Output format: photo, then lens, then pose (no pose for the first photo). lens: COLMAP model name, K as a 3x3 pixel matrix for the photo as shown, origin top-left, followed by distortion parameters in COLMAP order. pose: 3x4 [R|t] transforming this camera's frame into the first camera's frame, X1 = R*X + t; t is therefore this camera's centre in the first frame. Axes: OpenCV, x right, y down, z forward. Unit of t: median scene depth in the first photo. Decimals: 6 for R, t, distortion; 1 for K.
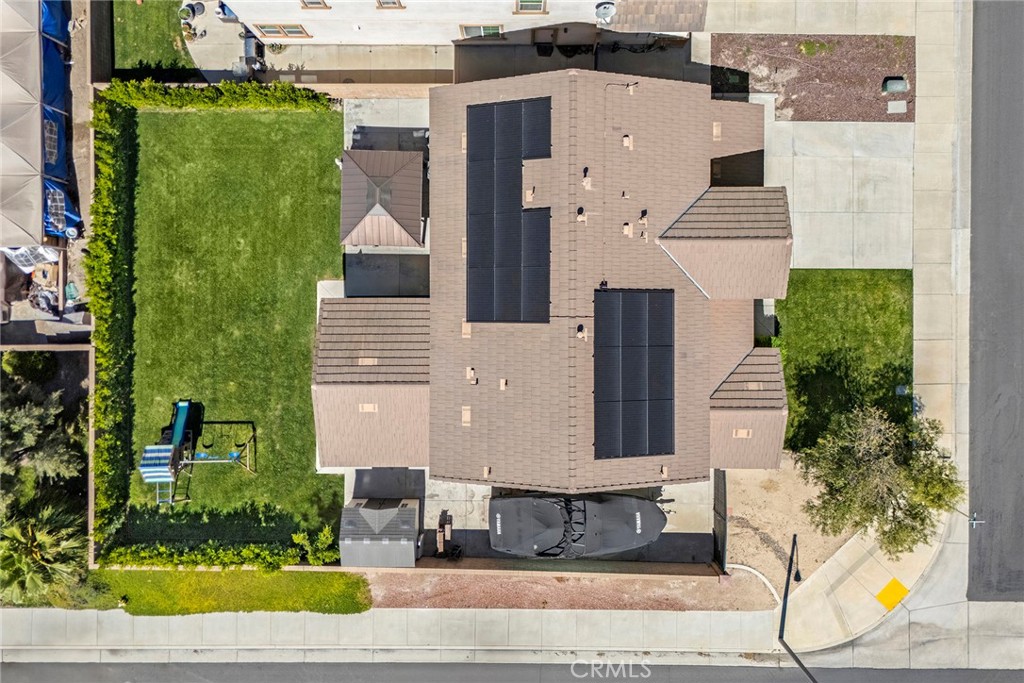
lens RADIAL K [[755.7, 0, 510.4], [0, 755.7, 359.5], [0, 0, 1]] dist [0.031855, -0.001300]
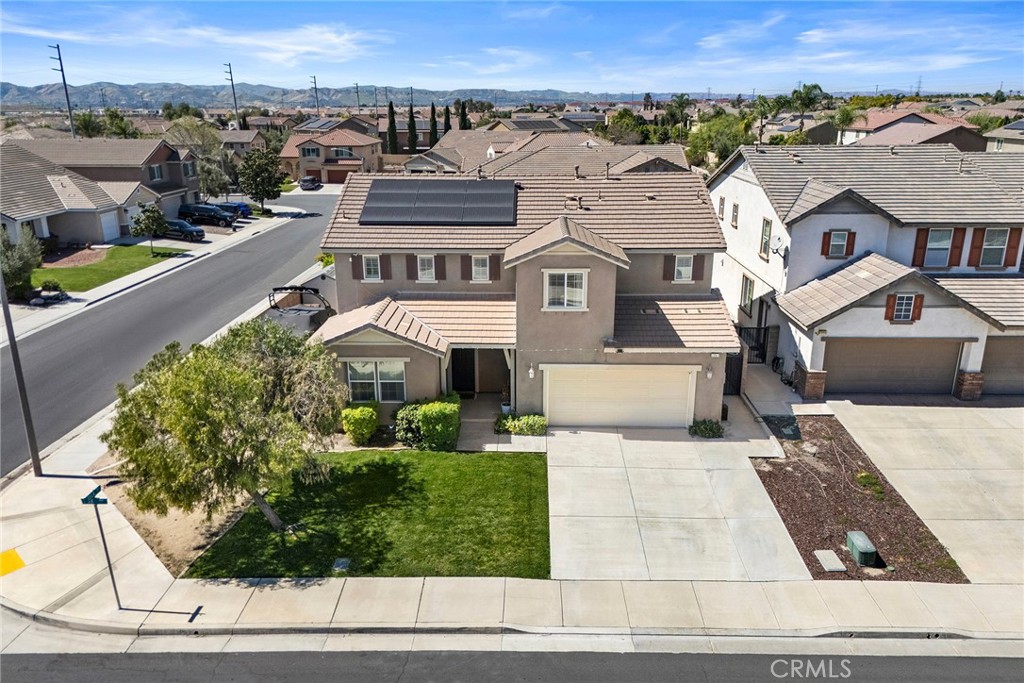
lens RADIAL K [[757.2, 0, 512.0], [0, 757.2, 341.5], [0, 0, 1]] dist [0.036318, -0.003145]
pose [[-0.029848, 0.310790, -0.950010, 1.009217], [-0.999533, -0.003104, 0.030389, -0.106974], [0.006496, 0.950474, 0.310737, 0.658422]]
